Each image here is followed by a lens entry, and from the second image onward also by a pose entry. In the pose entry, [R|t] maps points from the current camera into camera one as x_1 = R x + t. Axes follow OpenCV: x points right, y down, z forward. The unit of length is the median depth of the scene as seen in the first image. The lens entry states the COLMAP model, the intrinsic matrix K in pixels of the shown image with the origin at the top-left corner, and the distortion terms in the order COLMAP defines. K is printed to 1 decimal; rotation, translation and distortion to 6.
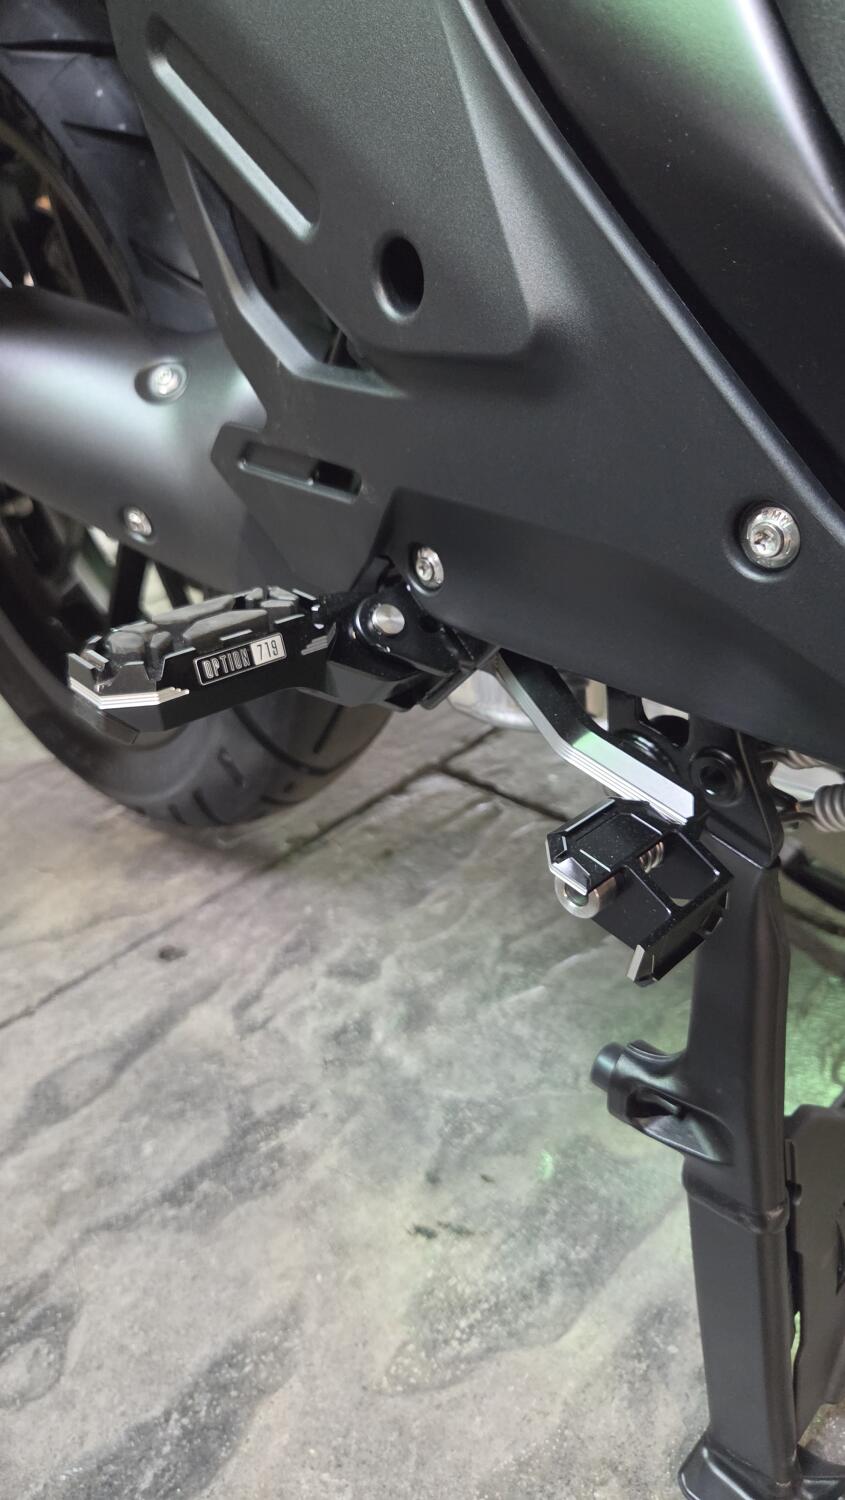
lens RADIAL K [[1017.3, 0, 423.8], [0, 1017.3, 740.2], [0, 0, 1]] dist [0.056745, -0.048998]
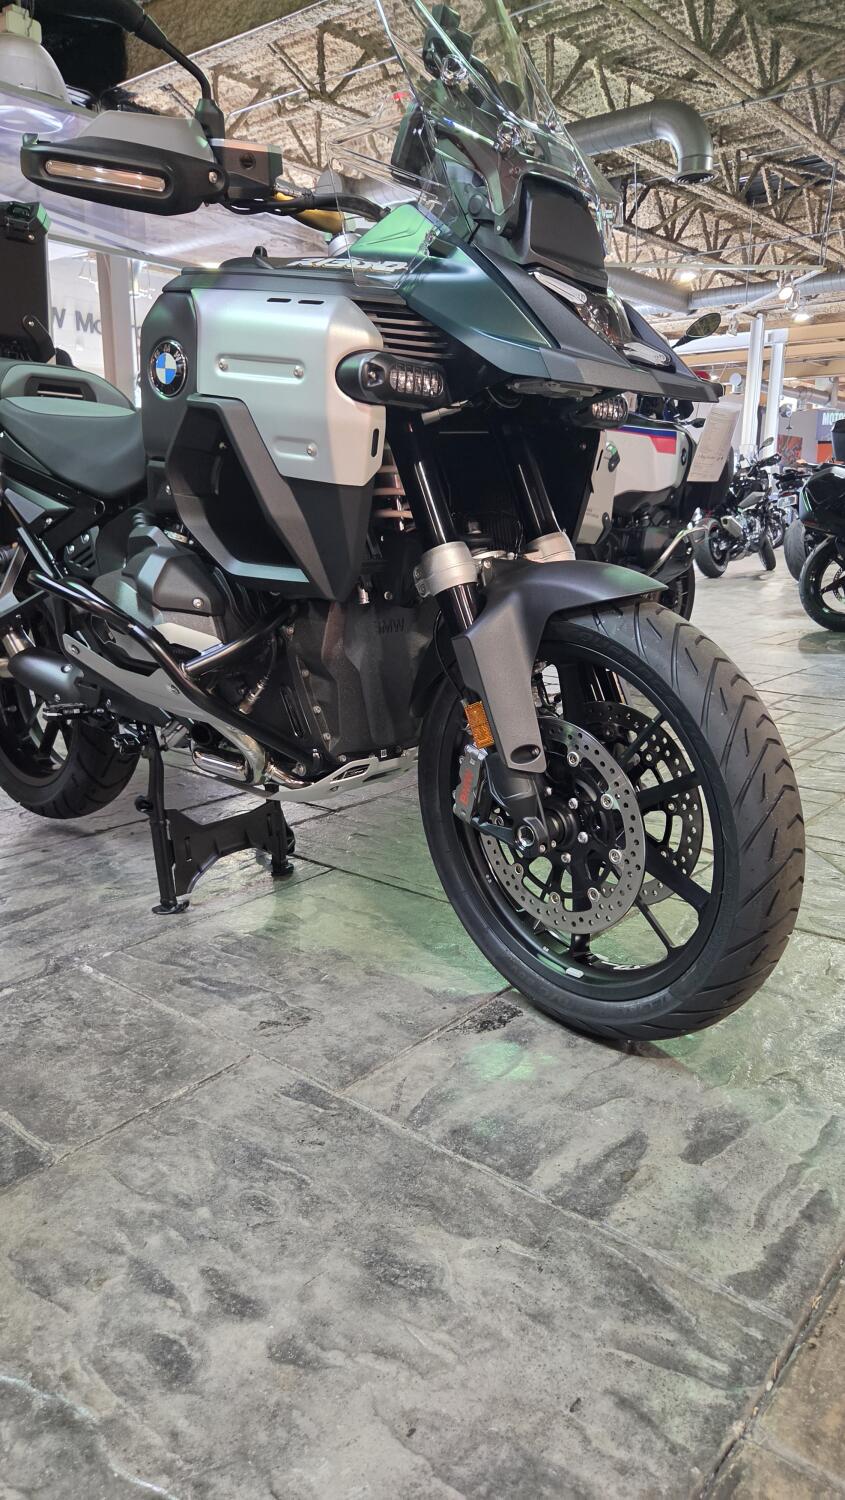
lens RADIAL K [[1017.3, 0, 449.3], [0, 1017.3, 745.8], [0, 0, 1]] dist [0.056745, -0.048998]
pose [[0.993068, 0.070138, 0.094324, 0.814688], [-0.040882, 0.958461, -0.282280, 0.950660], [-0.110205, 0.276467, 0.954684, -2.734578]]
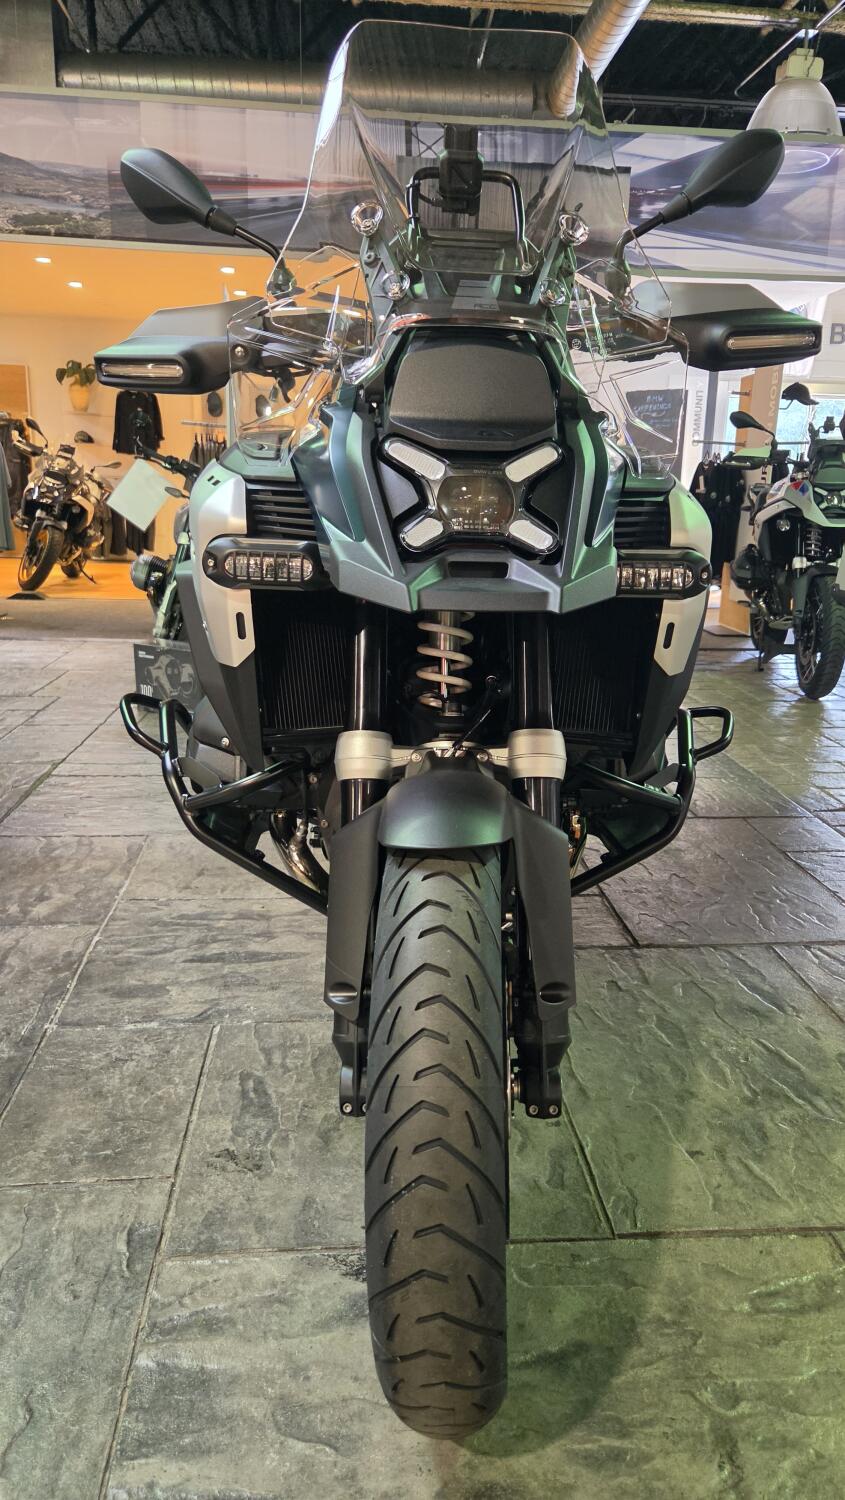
lens RADIAL K [[1017.3, 0, 422.6], [0, 1017.3, 738.2], [0, 0, 1]] dist [0.056745, -0.048998]
pose [[0.742505, 0.250747, -0.621138, 2.425621], [-0.401727, 0.908713, -0.113384, 0.022829], [0.536005, 0.333716, 0.775456, -2.152621]]
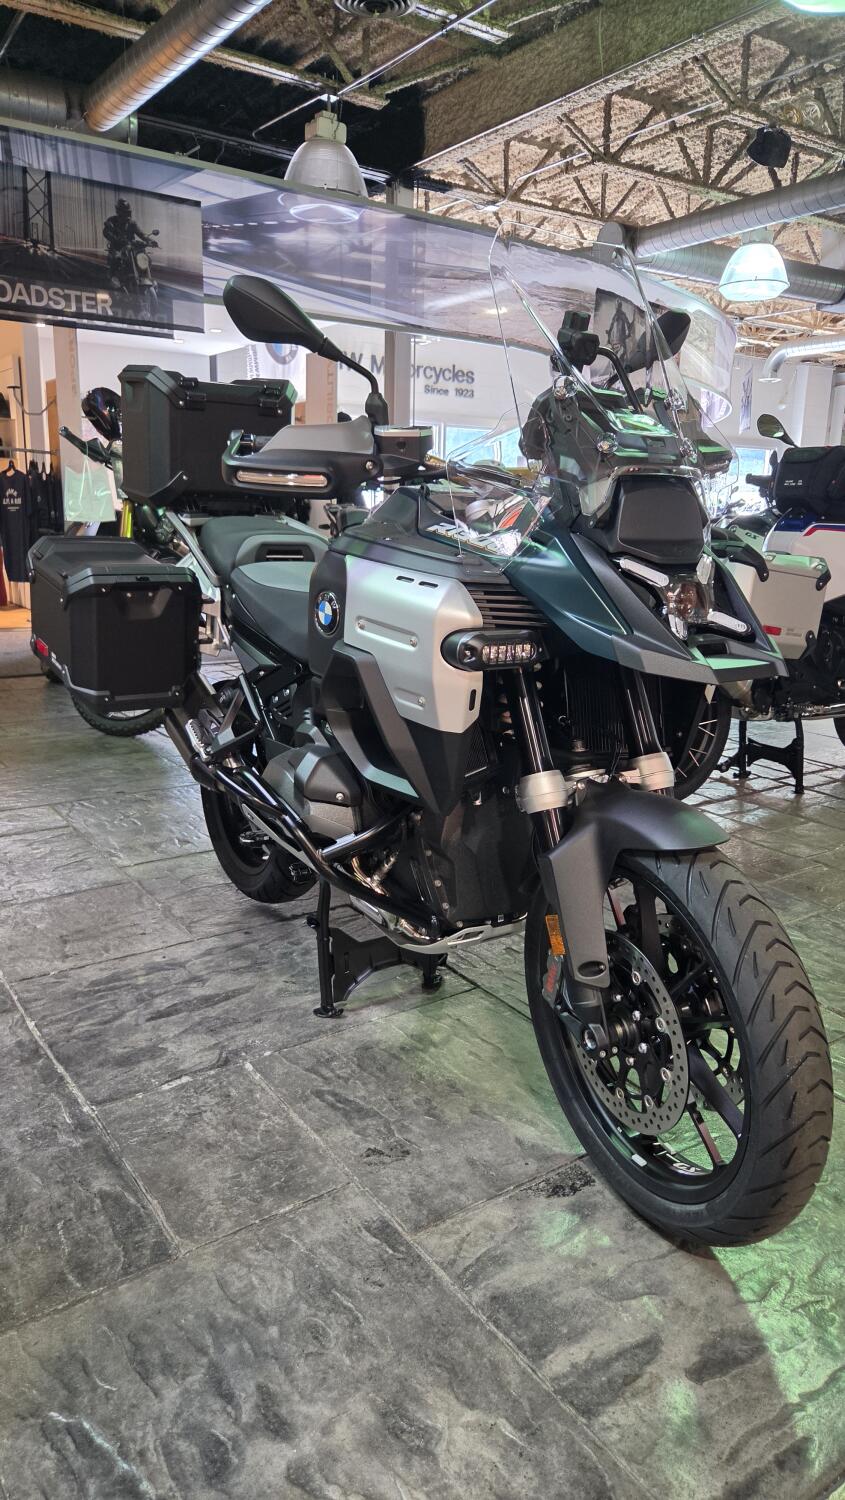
lens RADIAL K [[1017.3, 0, 432.5], [0, 1017.3, 750.0], [0, 0, 1]] dist [0.056745, -0.048998]
pose [[0.973635, 0.147312, -0.174168, 1.182620], [-0.189132, 0.948179, -0.255314, 0.519496], [0.127531, 0.281523, 0.951042, -3.232405]]
